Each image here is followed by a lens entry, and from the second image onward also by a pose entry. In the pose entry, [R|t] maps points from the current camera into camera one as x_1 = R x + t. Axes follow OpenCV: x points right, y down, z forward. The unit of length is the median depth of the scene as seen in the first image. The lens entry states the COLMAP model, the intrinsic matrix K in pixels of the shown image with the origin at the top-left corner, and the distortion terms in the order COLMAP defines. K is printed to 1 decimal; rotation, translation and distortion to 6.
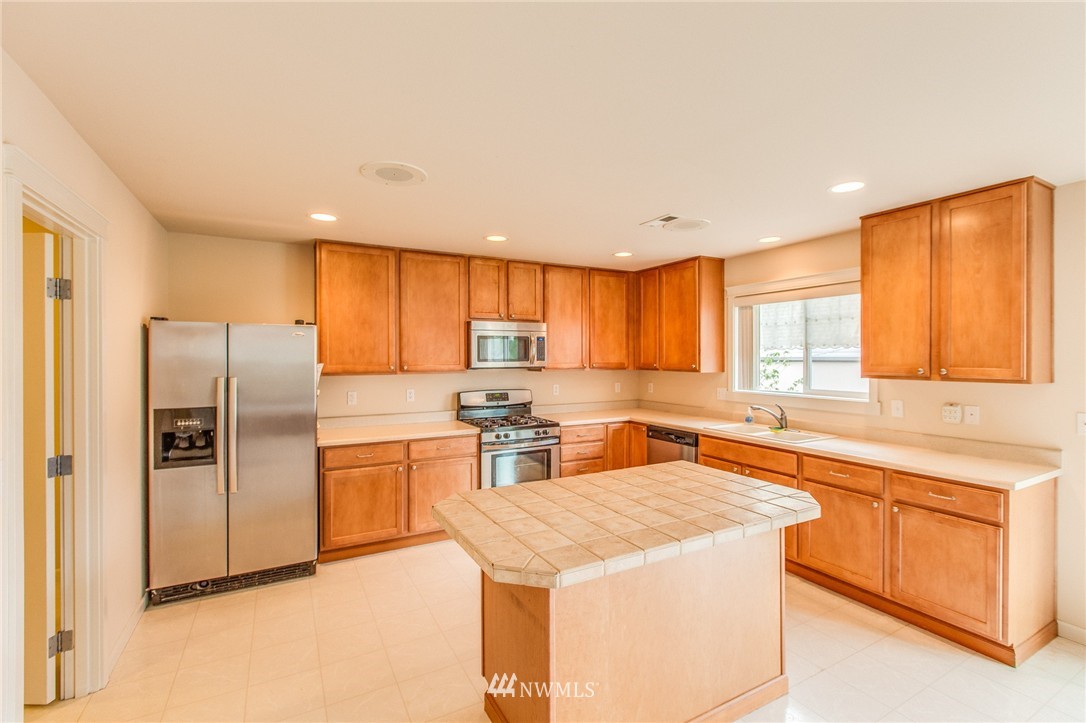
lens RADIAL K [[502.0, 0, 548.5], [0, 502.0, 355.5], [0, 0, 1]] dist [-0.001565, 0.000083]
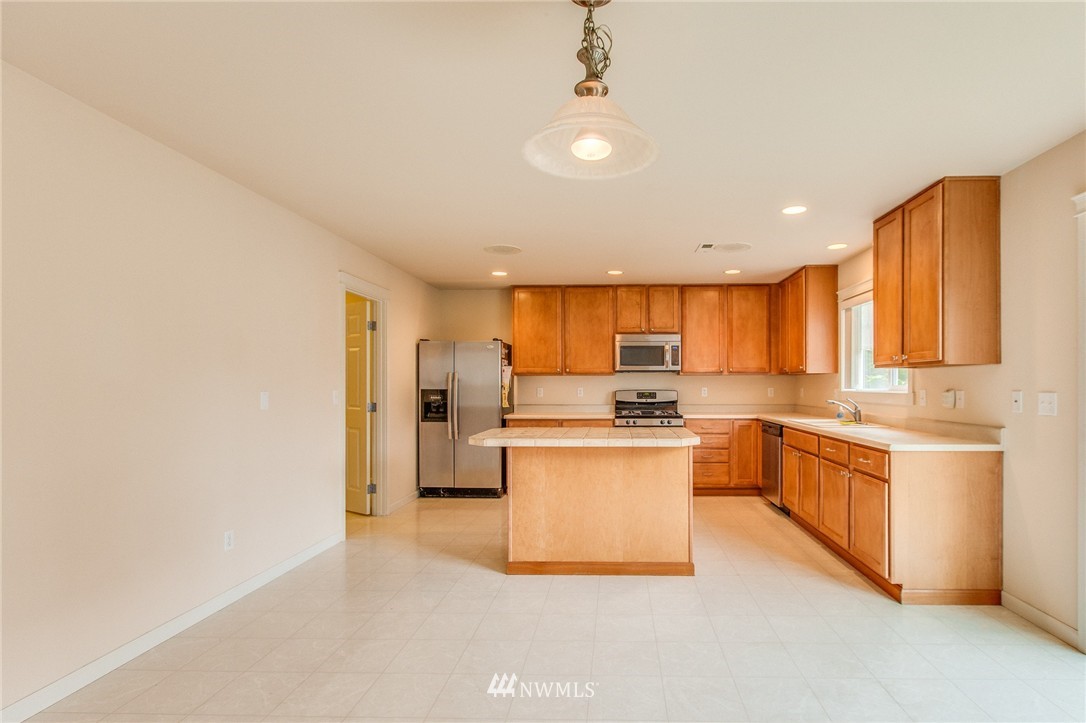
lens RADIAL K [[563.8, 0, 584.5], [0, 563.8, 385.5], [0, 0, 1]] dist [-0.002273, 0.000032]
pose [[0.843150, 0.001280, -0.537678, 0.594485], [-0.001412, 0.999999, 0.000166, 0.065941], [0.537677, 0.000619, 0.843150, -0.300351]]
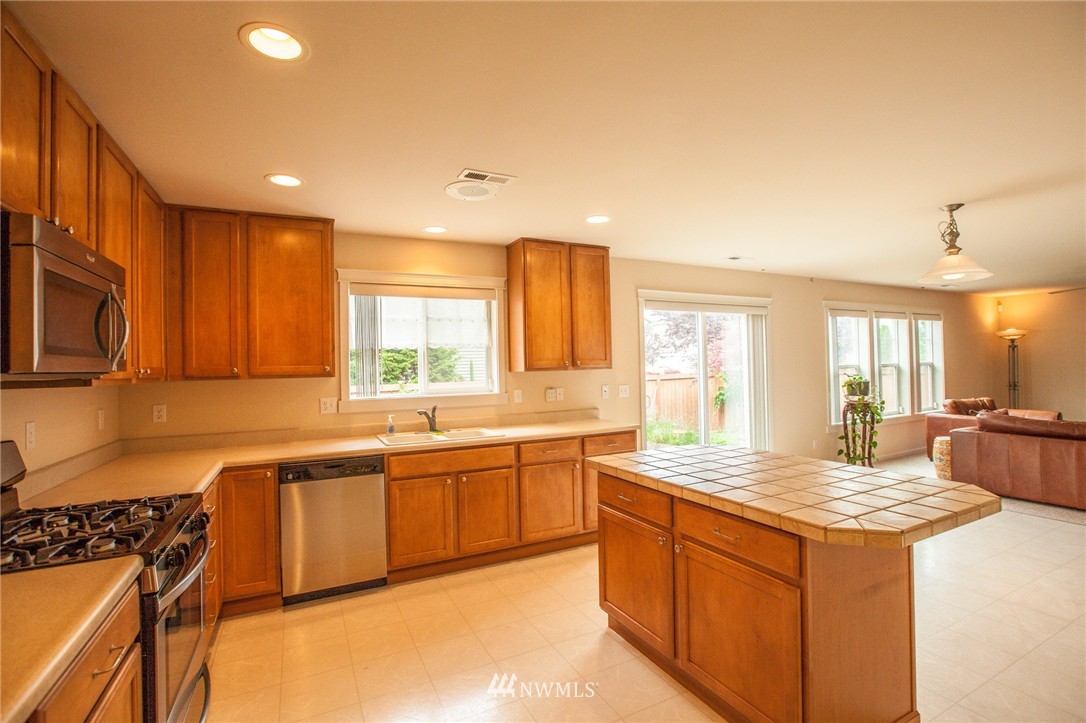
lens RADIAL K [[502.0, 0, 548.5], [0, 502.0, 355.5], [0, 0, 1]] dist [-0.001565, 0.000083]
pose [[0.034762, 0.021304, 0.999169, -0.456757], [0.021938, 0.999516, -0.022074, 0.027783], [-0.999155, 0.022687, 0.034277, 0.713670]]
